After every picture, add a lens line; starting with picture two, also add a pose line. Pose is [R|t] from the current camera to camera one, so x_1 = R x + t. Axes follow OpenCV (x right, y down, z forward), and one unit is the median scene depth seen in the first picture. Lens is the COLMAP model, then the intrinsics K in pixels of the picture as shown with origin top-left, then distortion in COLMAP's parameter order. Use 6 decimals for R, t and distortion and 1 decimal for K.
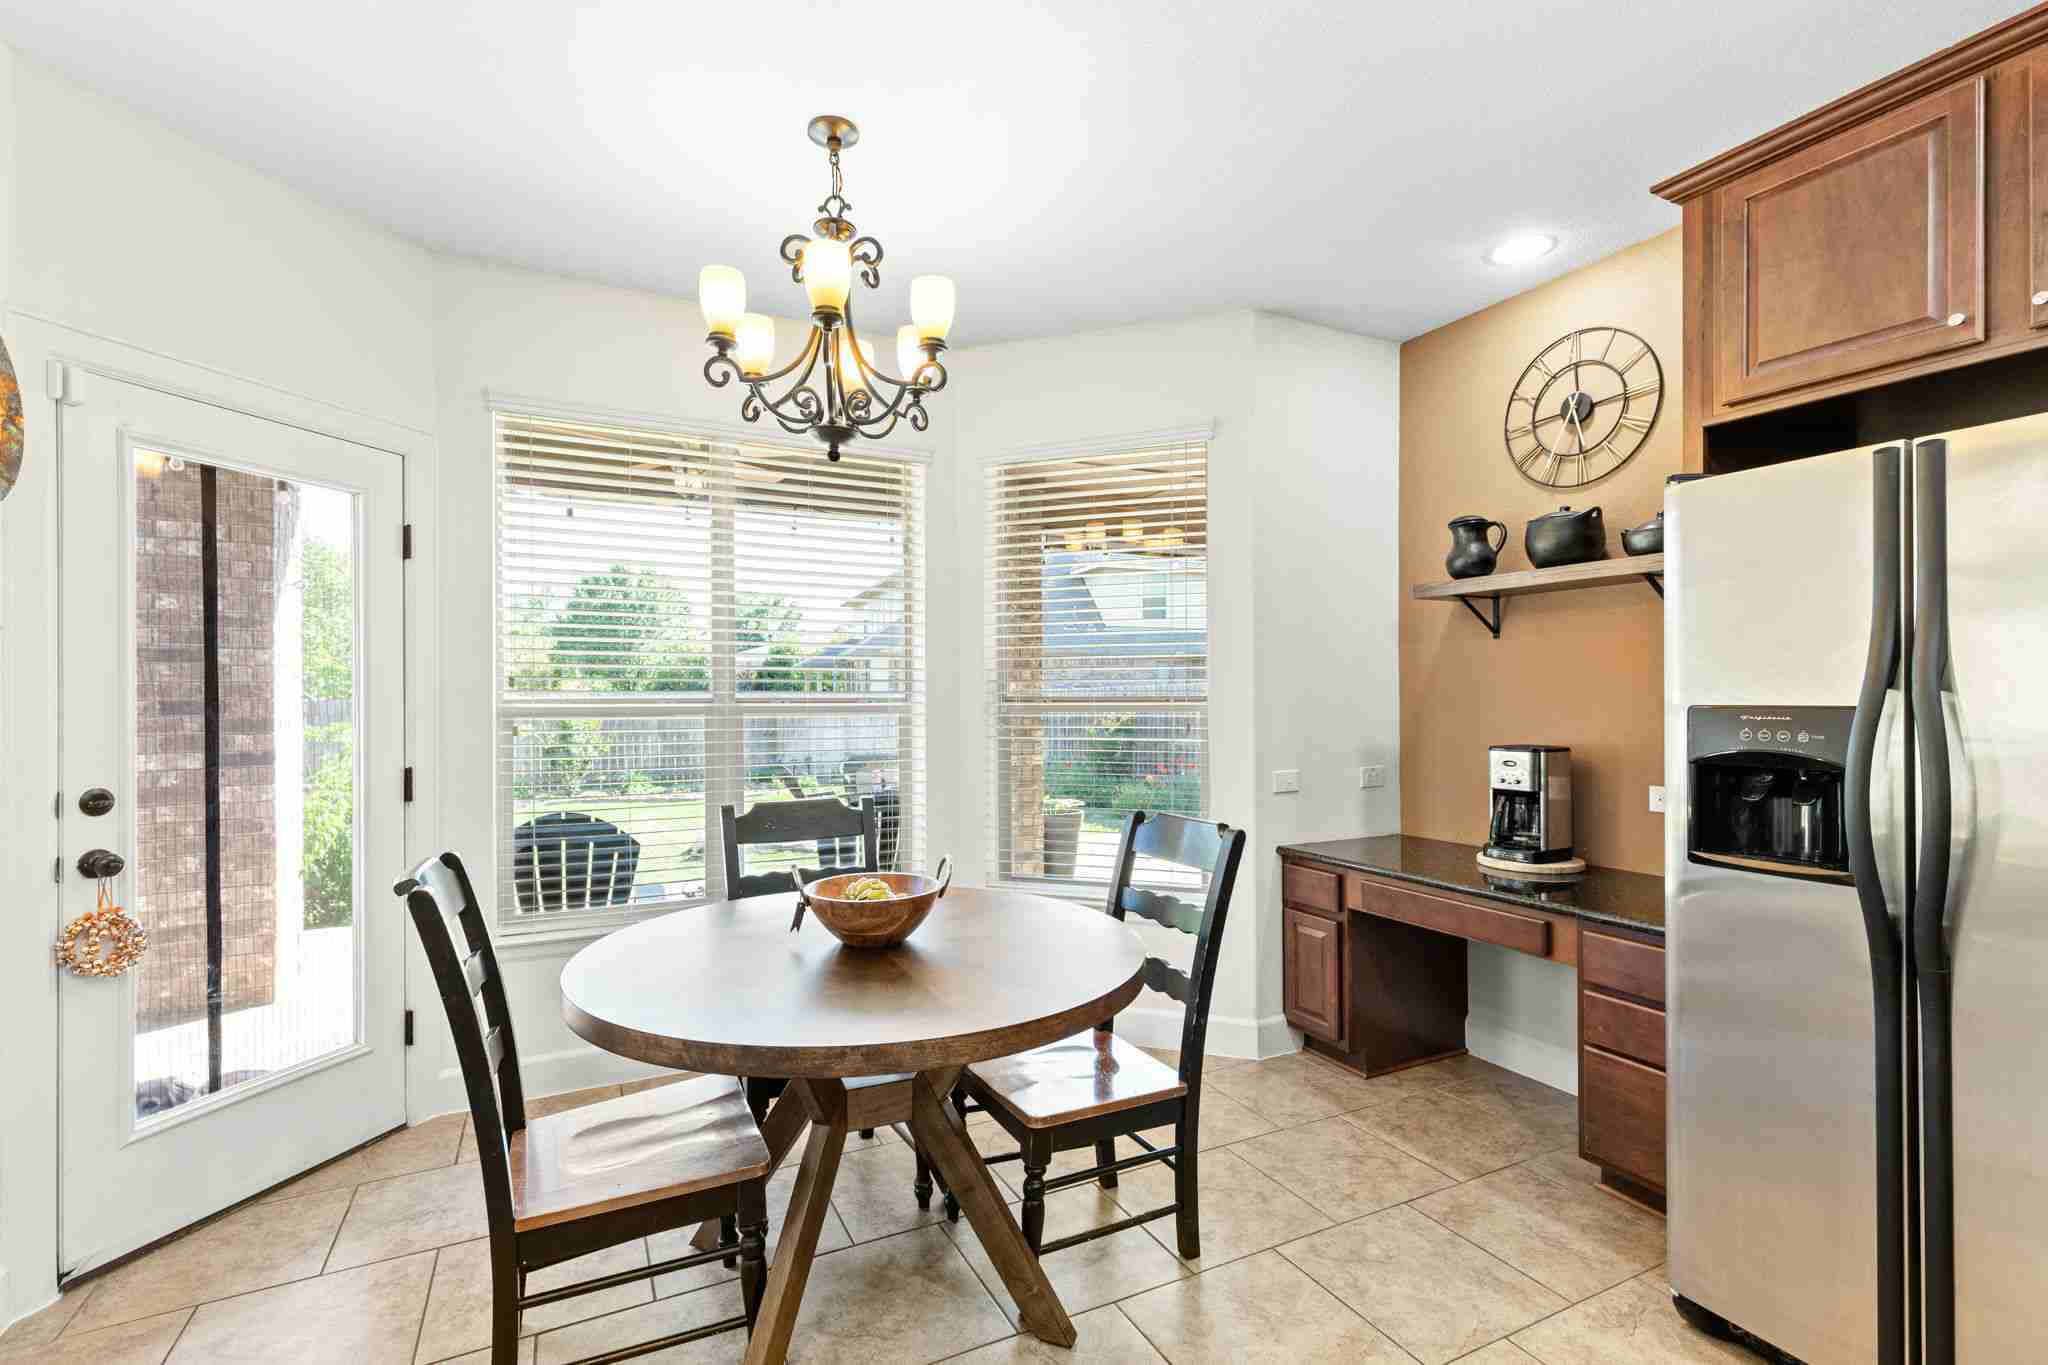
lens RADIAL K [[928.4, 0, 1018.2], [0, 928.4, 697.2], [0, 0, 1]] dist [0.005260, 0.000590]
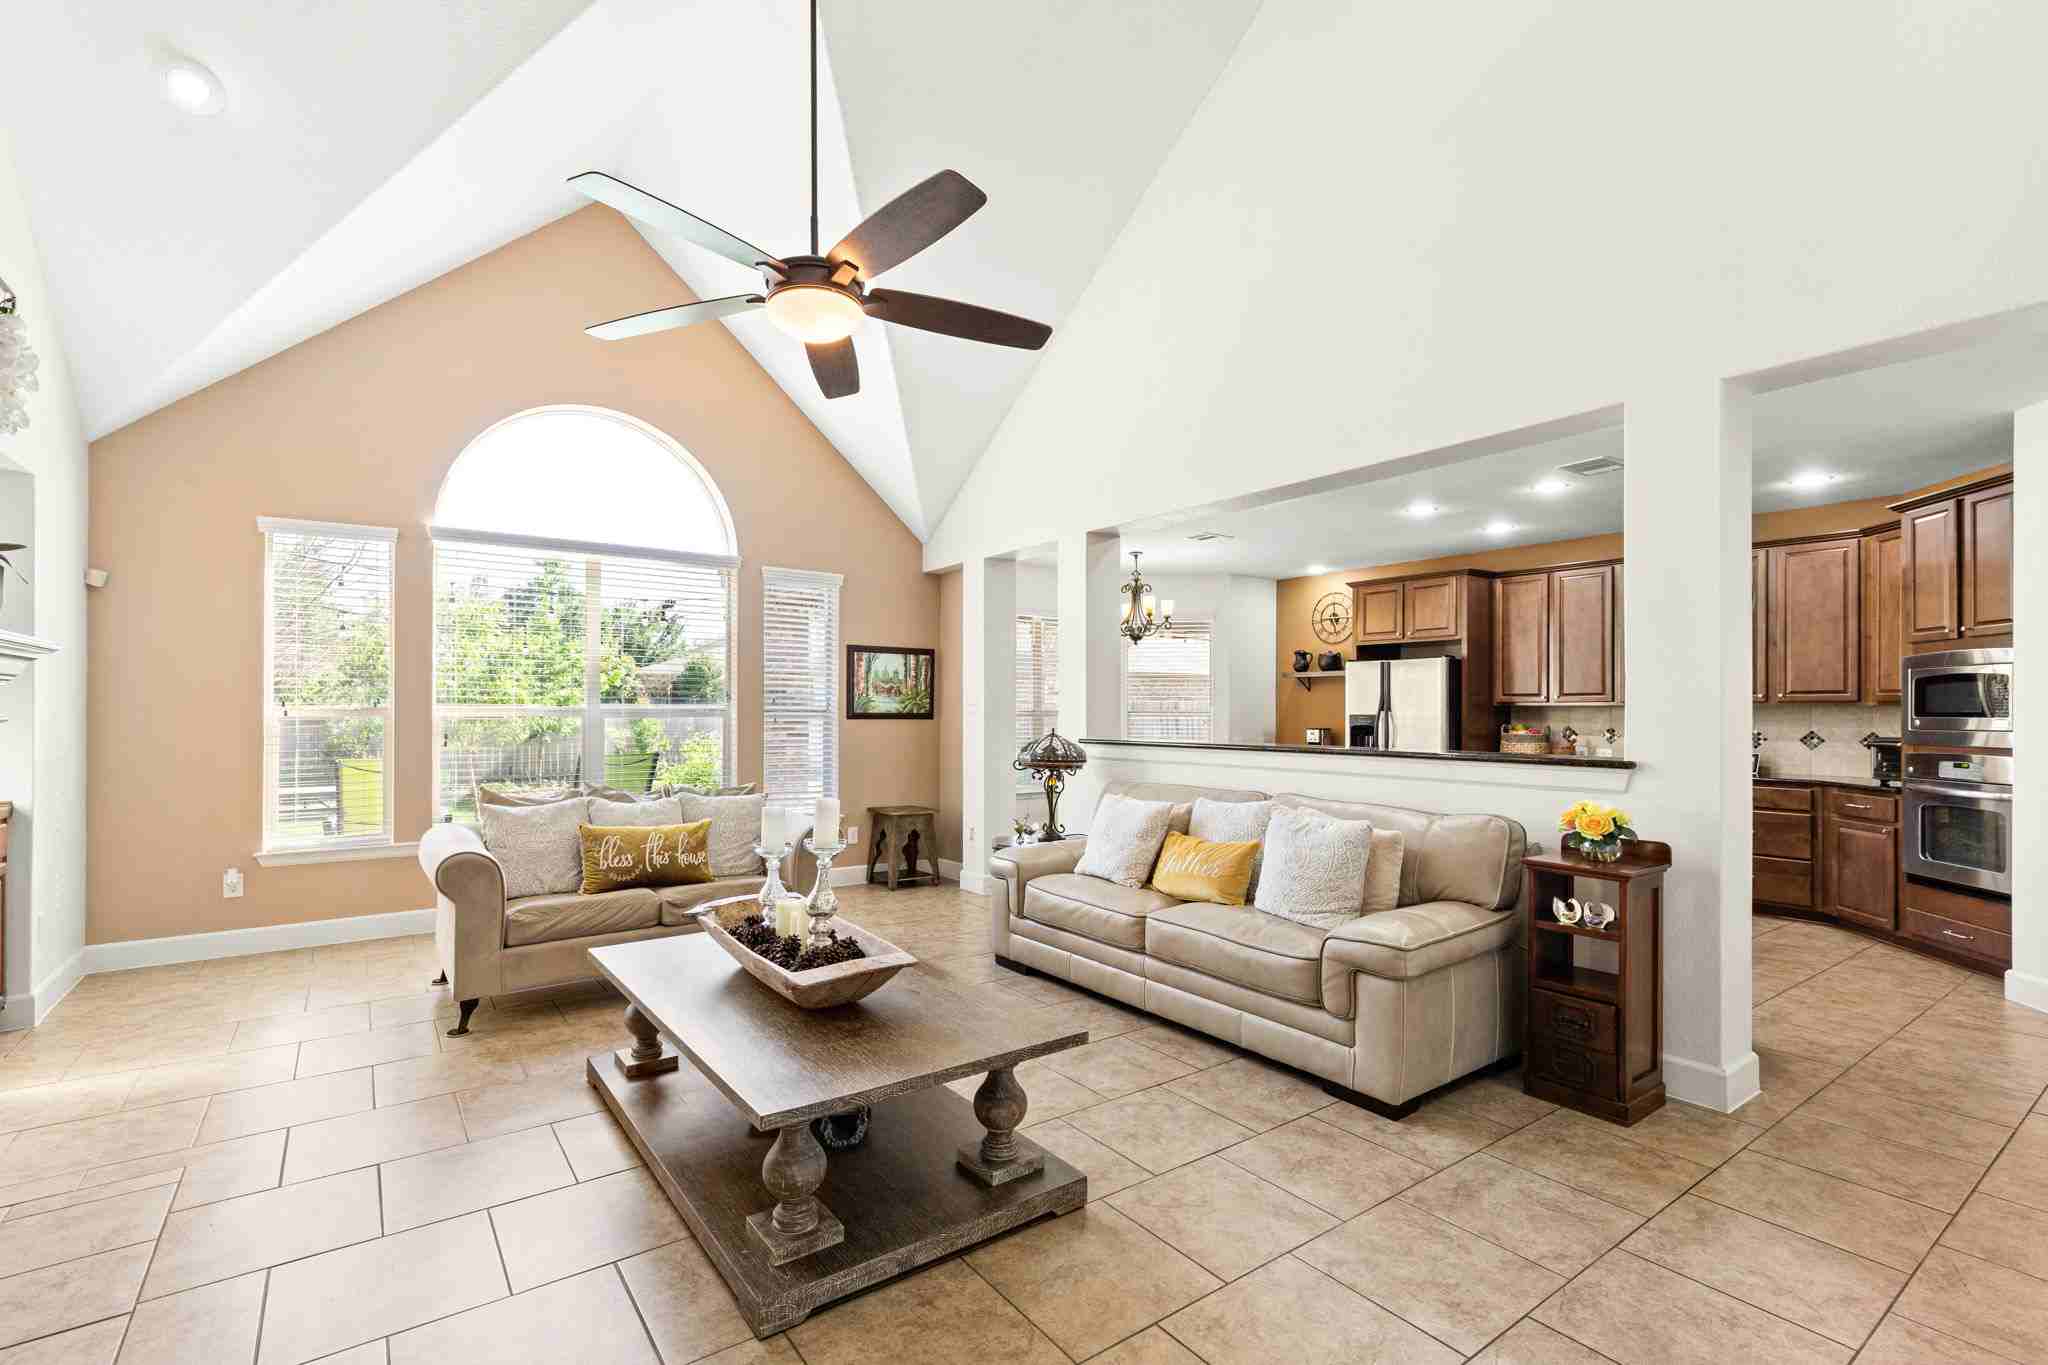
lens RADIAL K [[925.9, 0, 1014.5], [0, 925.9, 707.1], [0, 0, 1]] dist [-0.001168, -0.000624]
pose [[0.983376, 0.008639, 0.181373, -1.263680], [-0.008343, 0.999962, -0.002393, -0.002787], [-0.181387, 0.000840, 0.983412, -2.319191]]
